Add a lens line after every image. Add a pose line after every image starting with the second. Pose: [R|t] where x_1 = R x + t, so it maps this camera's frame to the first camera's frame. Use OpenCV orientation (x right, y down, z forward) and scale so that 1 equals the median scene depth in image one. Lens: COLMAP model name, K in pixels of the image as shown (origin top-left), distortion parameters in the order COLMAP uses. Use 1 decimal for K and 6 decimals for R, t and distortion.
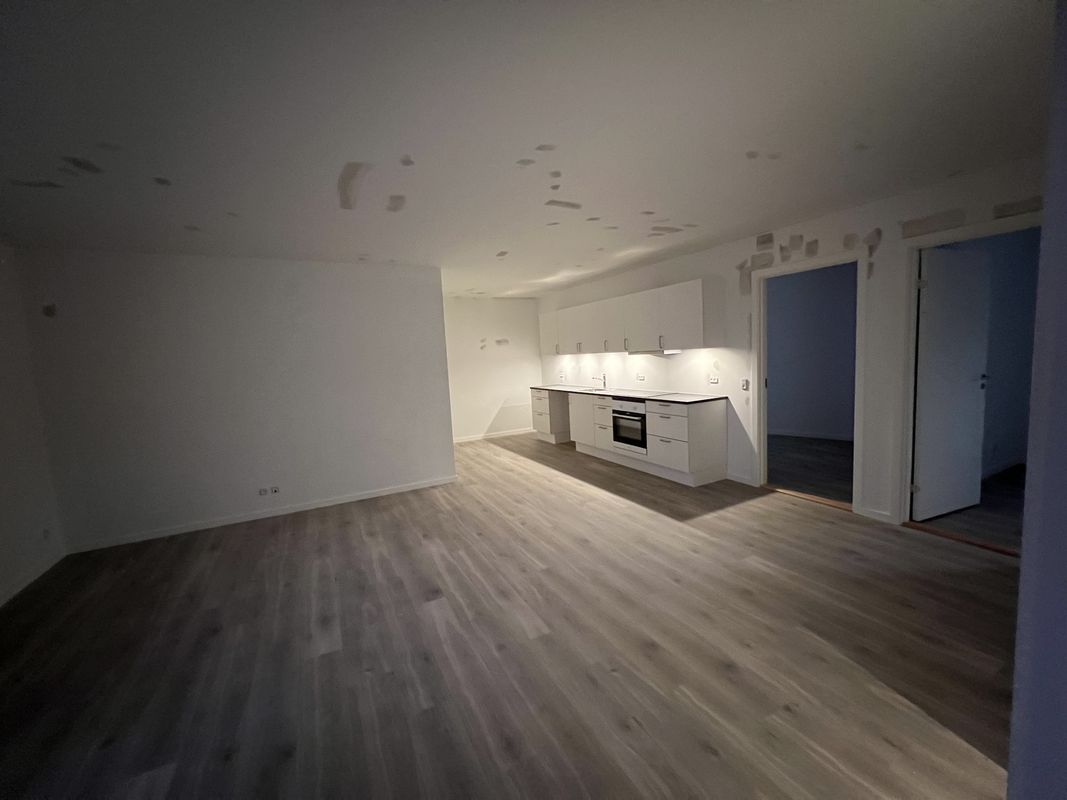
lens RADIAL K [[426.9, 0, 533.5], [0, 426.9, 400.0], [0, 0, 1]] dist [-0.008841, -0.000141]
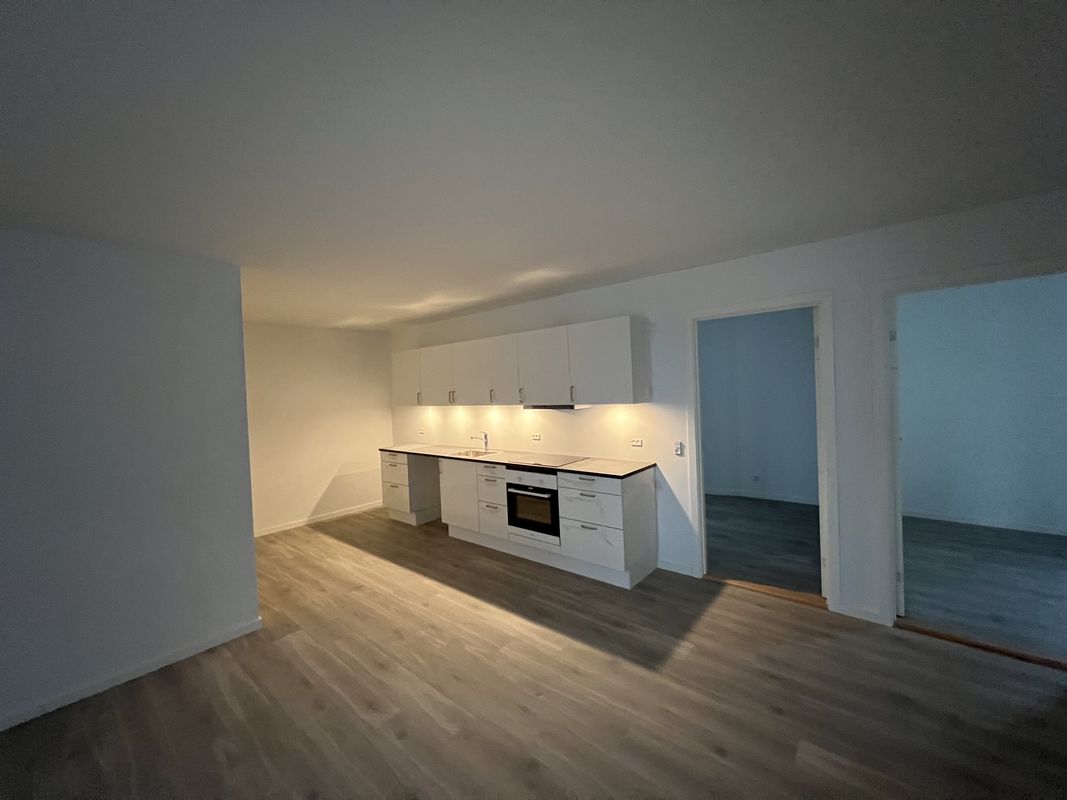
lens RADIAL K [[426.9, 0, 533.5], [0, 426.9, 400.0], [0, 0, 1]] dist [-0.008841, -0.000141]
pose [[0.926925, 0.009036, 0.375138, -0.058504], [0.028751, 0.995061, -0.095010, -0.055562], [-0.374144, 0.098853, 0.922087, 0.324379]]
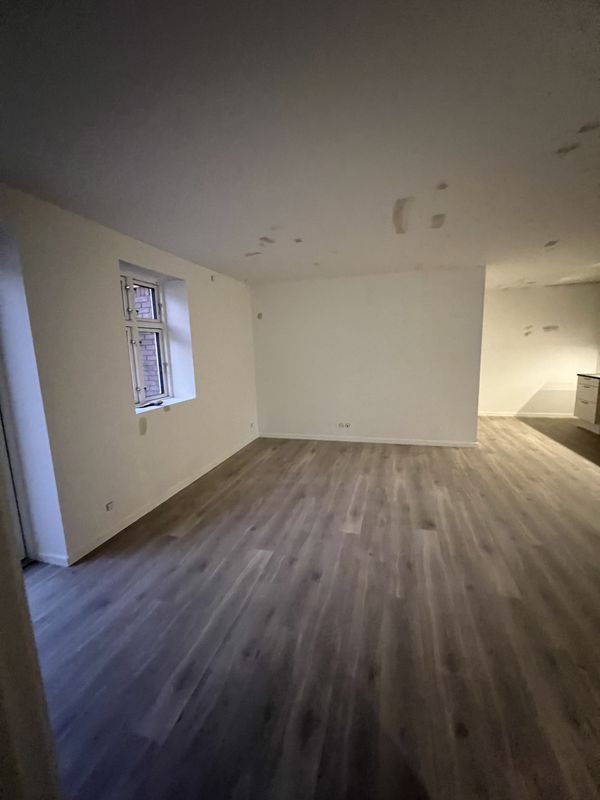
lens RADIAL K [[320.1, 0, 300.0], [0, 320.1, 400.0], [0, 0, 1]] dist [-0.008841, -0.000141]
pose [[0.722388, 0.139409, -0.677289, 0.055059], [-0.079859, 0.989732, 0.118544, -0.009329], [0.686861, -0.031548, 0.726104, 0.010620]]
